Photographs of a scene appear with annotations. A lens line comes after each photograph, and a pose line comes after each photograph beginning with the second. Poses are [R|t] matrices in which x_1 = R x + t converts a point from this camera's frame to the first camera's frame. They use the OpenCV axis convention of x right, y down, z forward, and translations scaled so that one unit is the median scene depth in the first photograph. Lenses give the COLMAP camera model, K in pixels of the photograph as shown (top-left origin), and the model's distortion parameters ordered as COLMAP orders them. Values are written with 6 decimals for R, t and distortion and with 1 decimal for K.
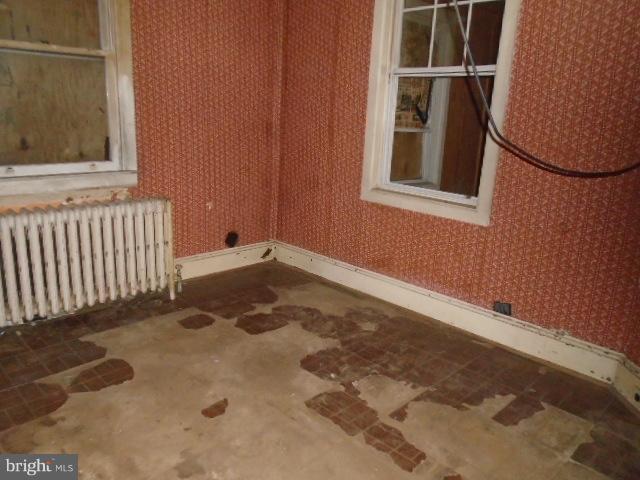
lens RADIAL K [[495.6, 0, 317.2], [0, 495.6, 243.0], [0, 0, 1]] dist [-0.005164, 0.003510]
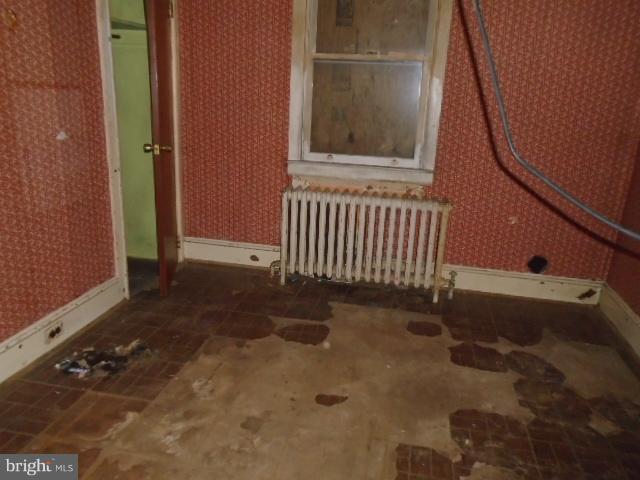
lens RADIAL K [[495.6, 0, 317.2], [0, 495.6, 238.4], [0, 0, 1]] dist [-0.005164, 0.003510]
pose [[0.559614, 0.224579, -0.797744, 0.411078], [-0.237607, 0.965651, 0.105167, -0.071166], [0.793961, 0.130697, 0.593754, 0.249443]]
